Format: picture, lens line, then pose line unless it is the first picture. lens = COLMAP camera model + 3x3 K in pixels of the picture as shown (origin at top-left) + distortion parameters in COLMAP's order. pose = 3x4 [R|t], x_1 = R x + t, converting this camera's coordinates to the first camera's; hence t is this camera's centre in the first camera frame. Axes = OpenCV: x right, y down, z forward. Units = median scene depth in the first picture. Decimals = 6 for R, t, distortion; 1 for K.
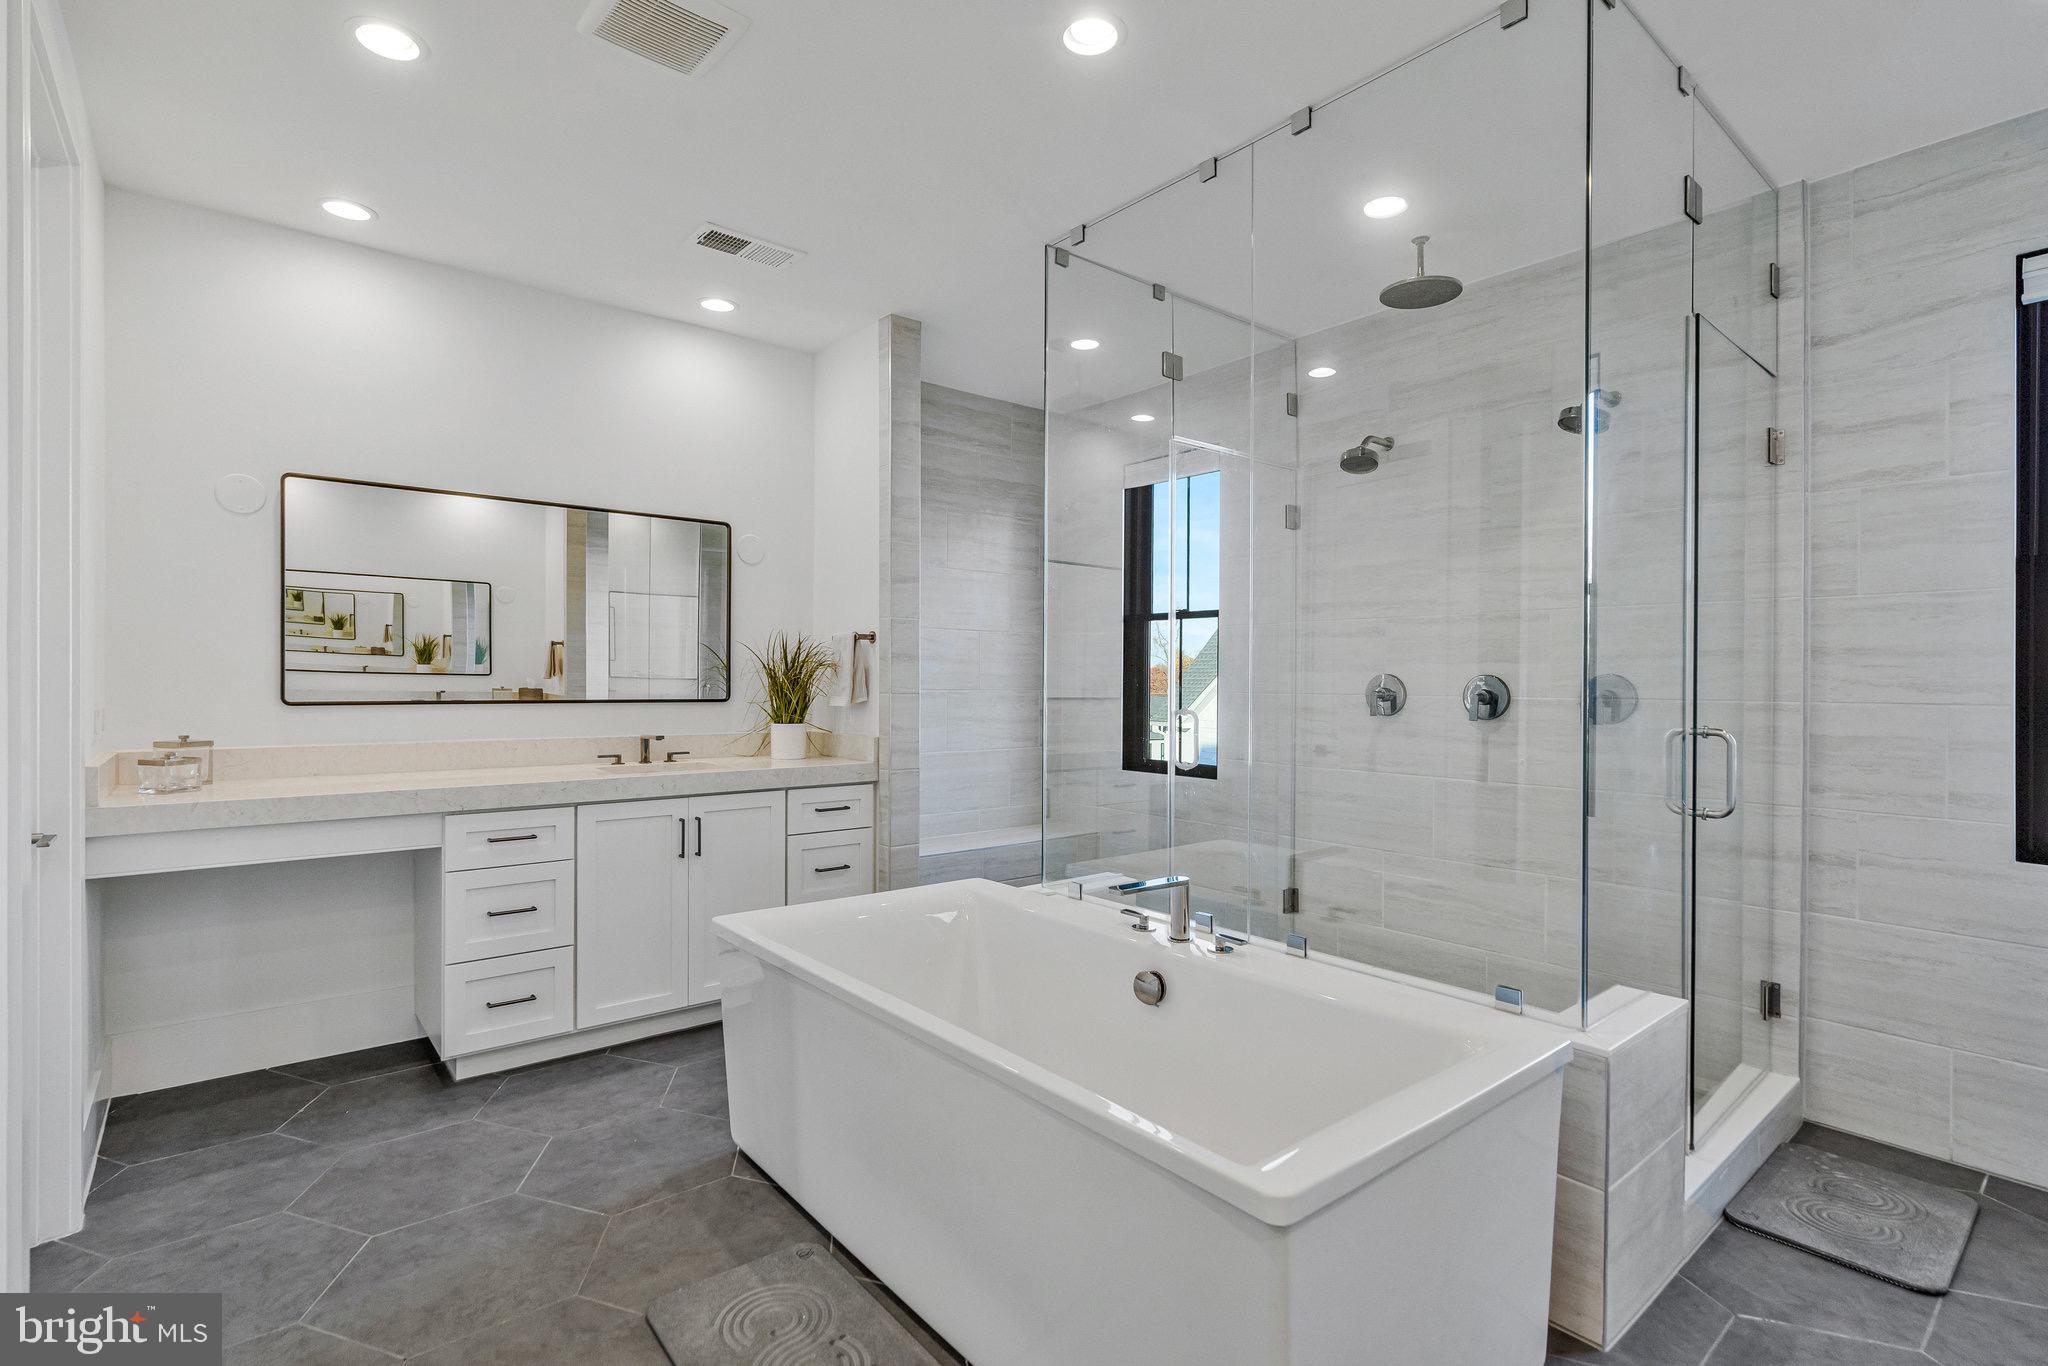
lens RADIAL K [[947.5, 0, 1009.8], [0, 947.5, 671.5], [0, 0, 1]] dist [-0.001352, -0.000257]
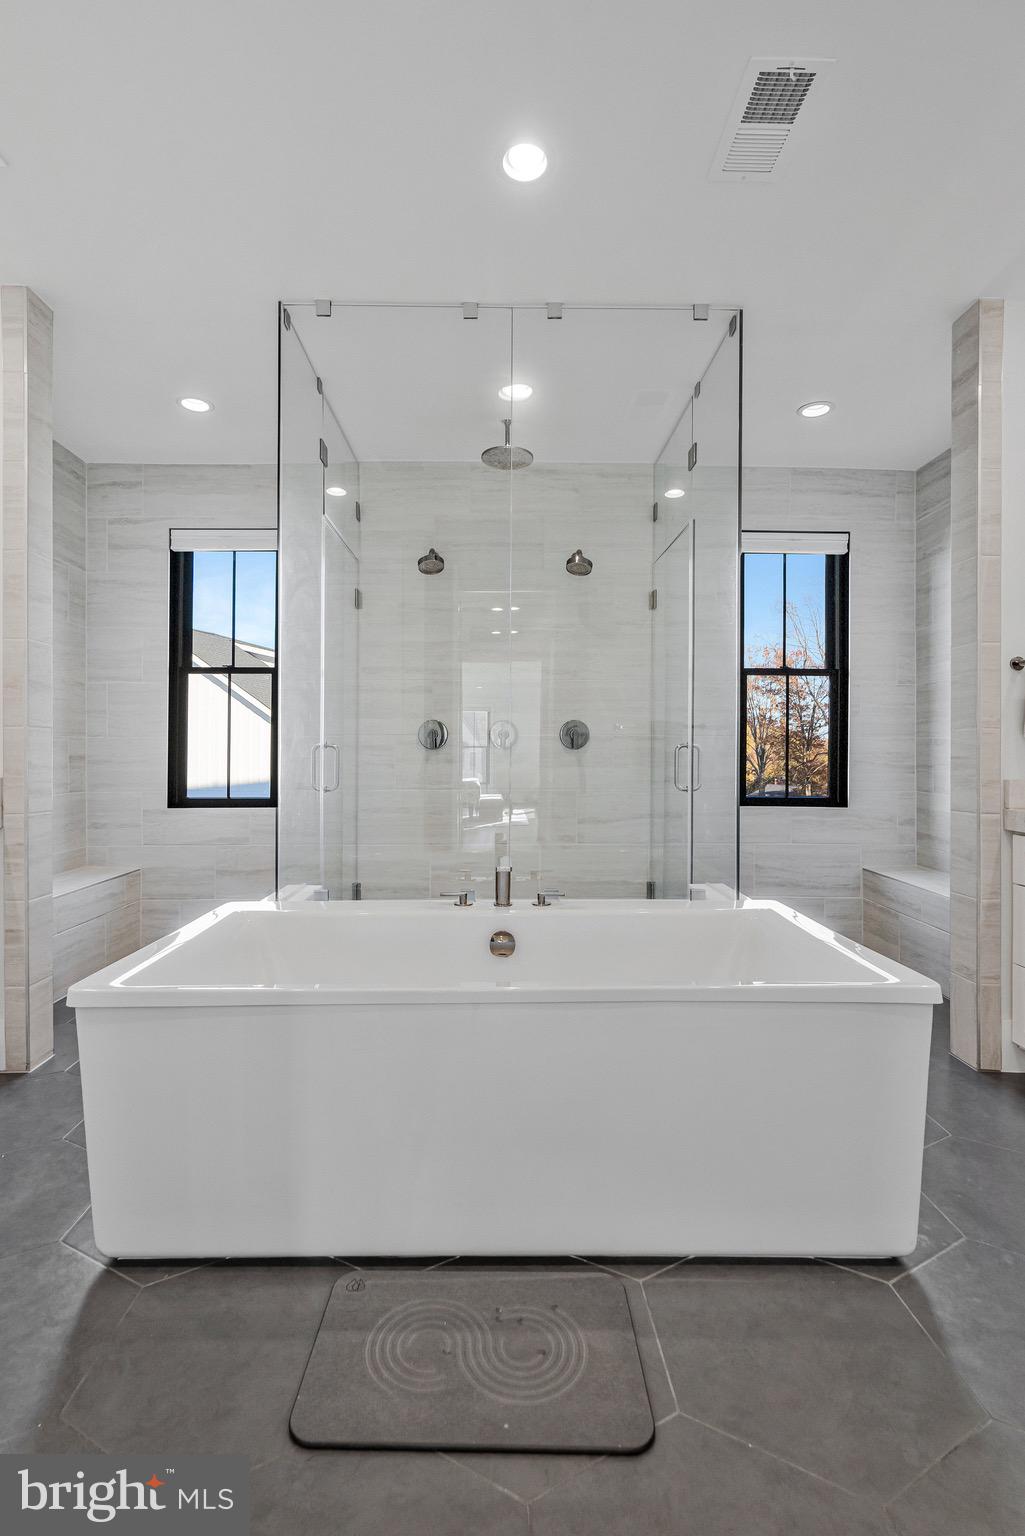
lens RADIAL K [[710.6, 0, 506.7], [0, 710.6, 755.6], [0, 0, 1]] dist [-0.001352, -0.000257]
pose [[0.633551, -0.003061, 0.773695, -0.471695], [-0.005413, 0.999950, 0.008389, 0.061971], [-0.773682, -0.009503, 0.633503, 0.319275]]
